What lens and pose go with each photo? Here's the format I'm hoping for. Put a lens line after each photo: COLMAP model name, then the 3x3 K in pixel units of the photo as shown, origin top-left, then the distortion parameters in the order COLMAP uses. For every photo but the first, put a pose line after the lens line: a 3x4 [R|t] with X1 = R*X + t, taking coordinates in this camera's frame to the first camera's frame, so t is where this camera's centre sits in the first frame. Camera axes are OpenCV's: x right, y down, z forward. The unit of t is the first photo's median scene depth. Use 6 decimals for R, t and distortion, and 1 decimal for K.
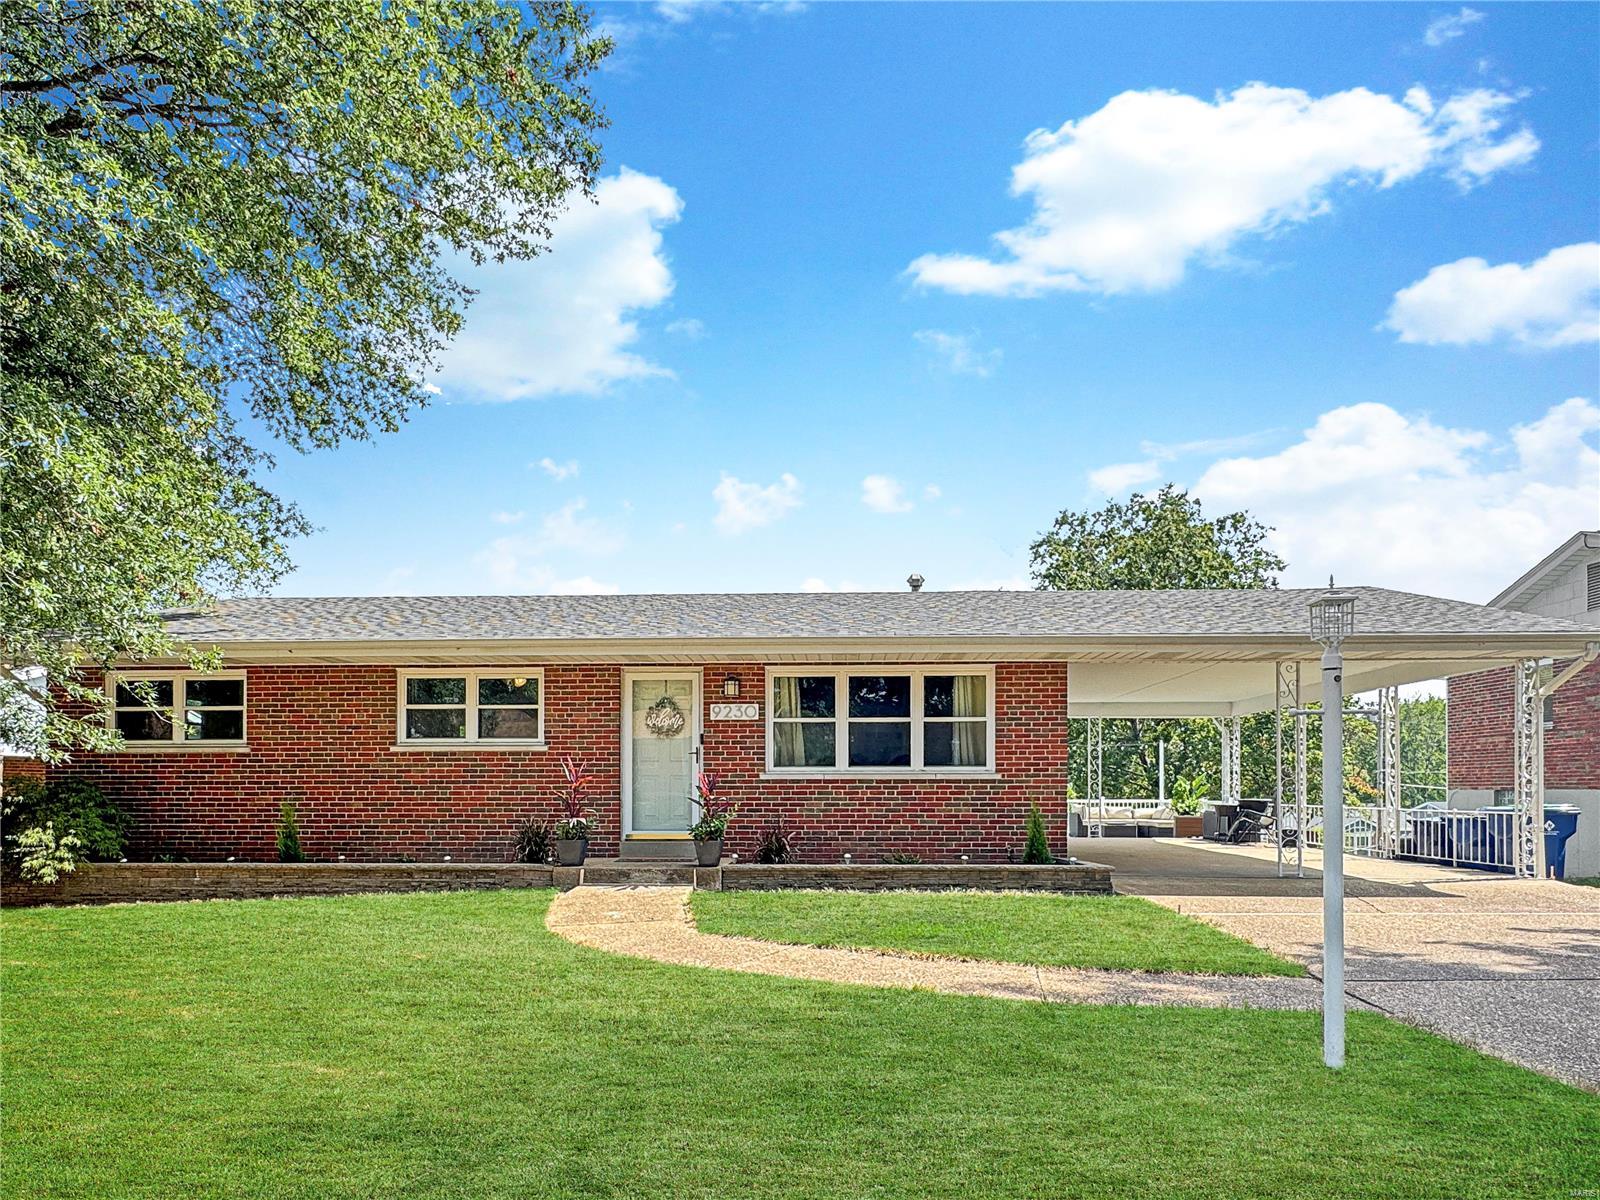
lens RADIAL K [[890.2, 0, 815.4], [0, 890.2, 785.6], [0, 0, 1]] dist [-0.000858, -0.000499]
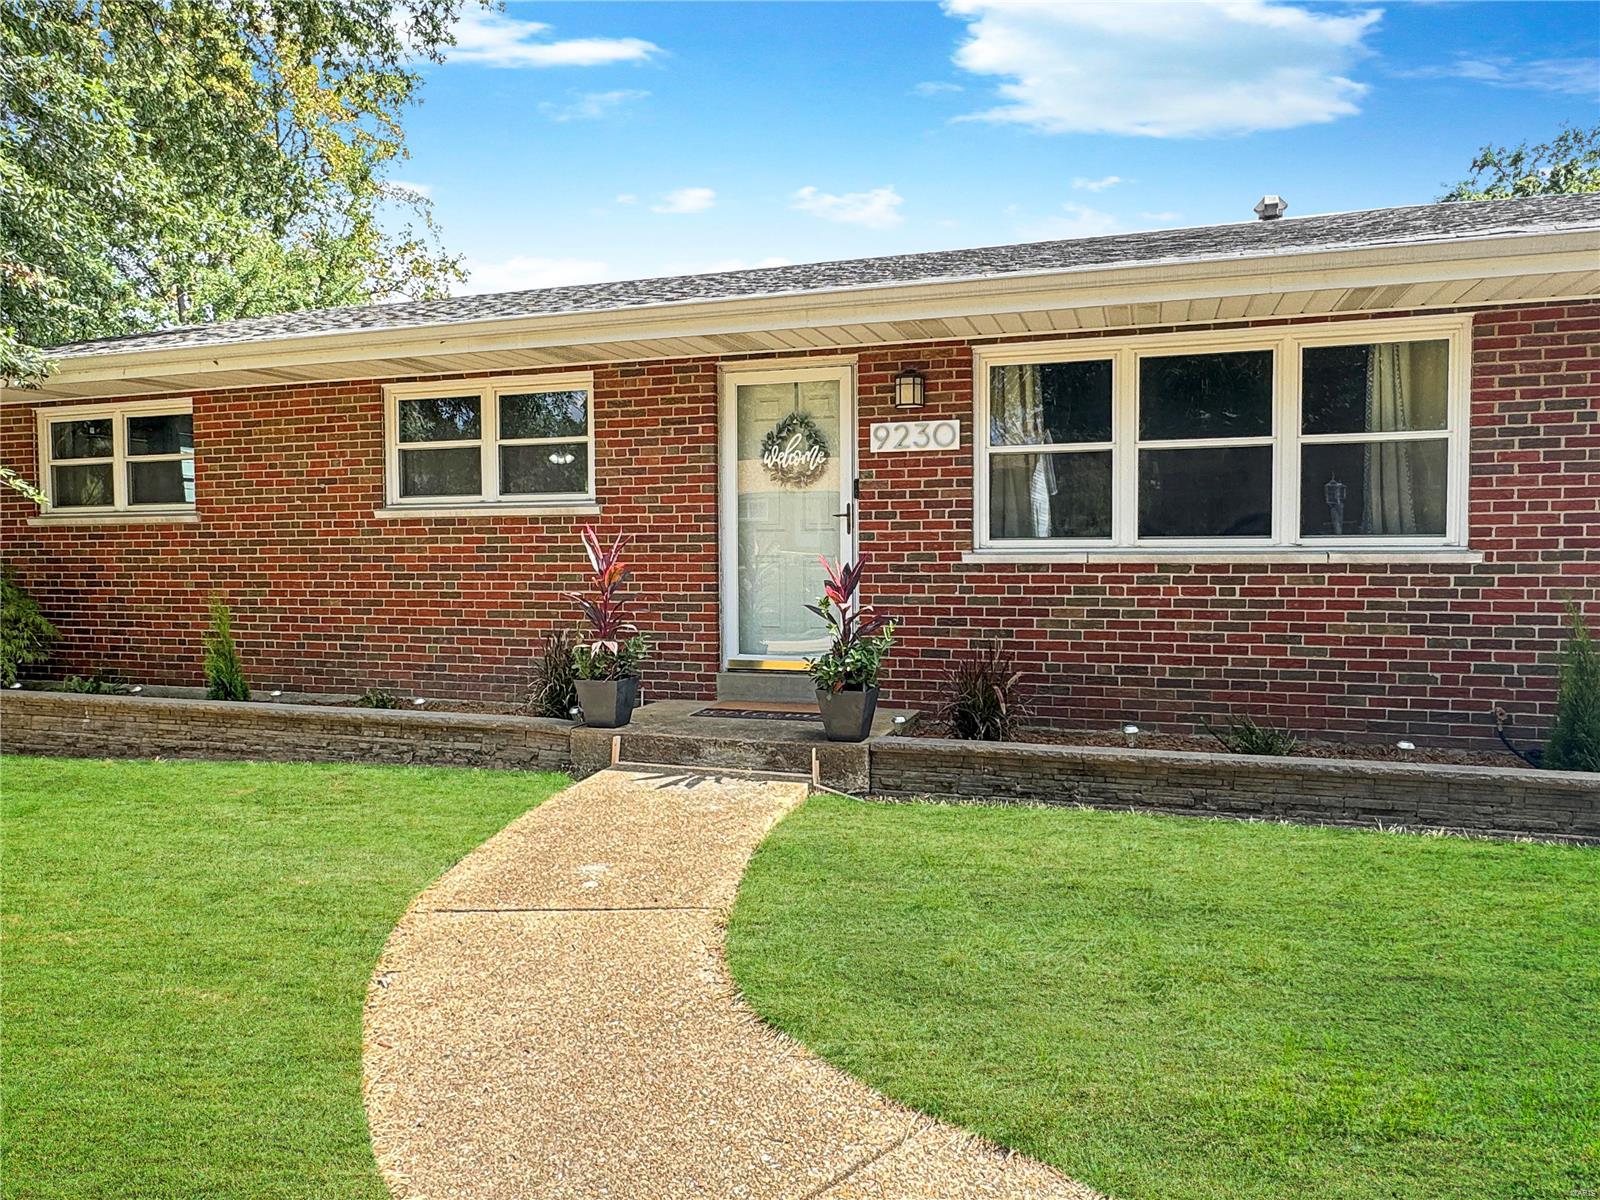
lens RADIAL K [[1111.9, 0, 800.0], [0, 1111.9, 600.0], [0, 0, 1]] dist [-0.003328, -0.001389]
pose [[0.963295, 0.007212, -0.268348, 0.021703], [0.005263, 0.998940, 0.045737, -0.016041], [0.268393, -0.045470, 0.962236, 0.340015]]
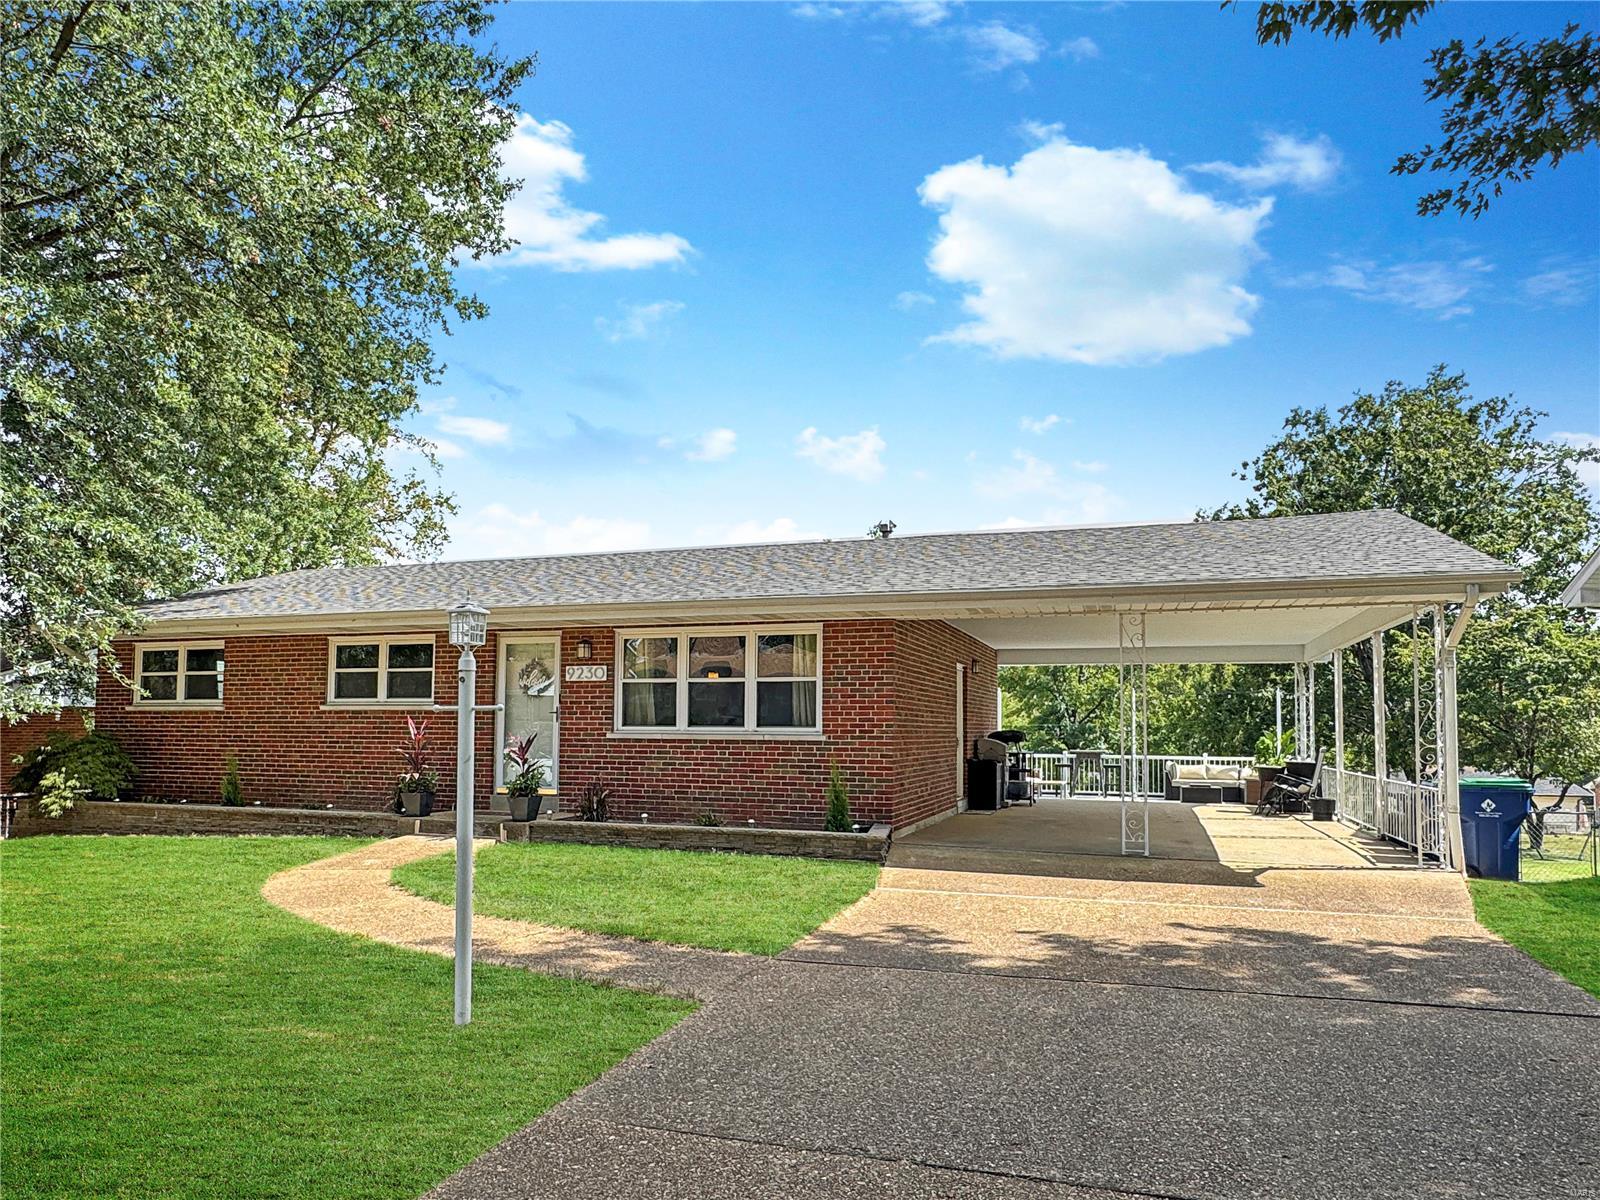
lens RADIAL K [[956.1, 0, 739.6], [0, 956.1, 683.0], [0, 0, 1]] dist [-0.000766, -0.000299]
pose [[0.961120, -0.006334, -0.276057, 0.392535], [-0.007492, 0.998771, -0.049000, -0.017761], [0.276028, 0.049163, 0.959891, -0.028015]]
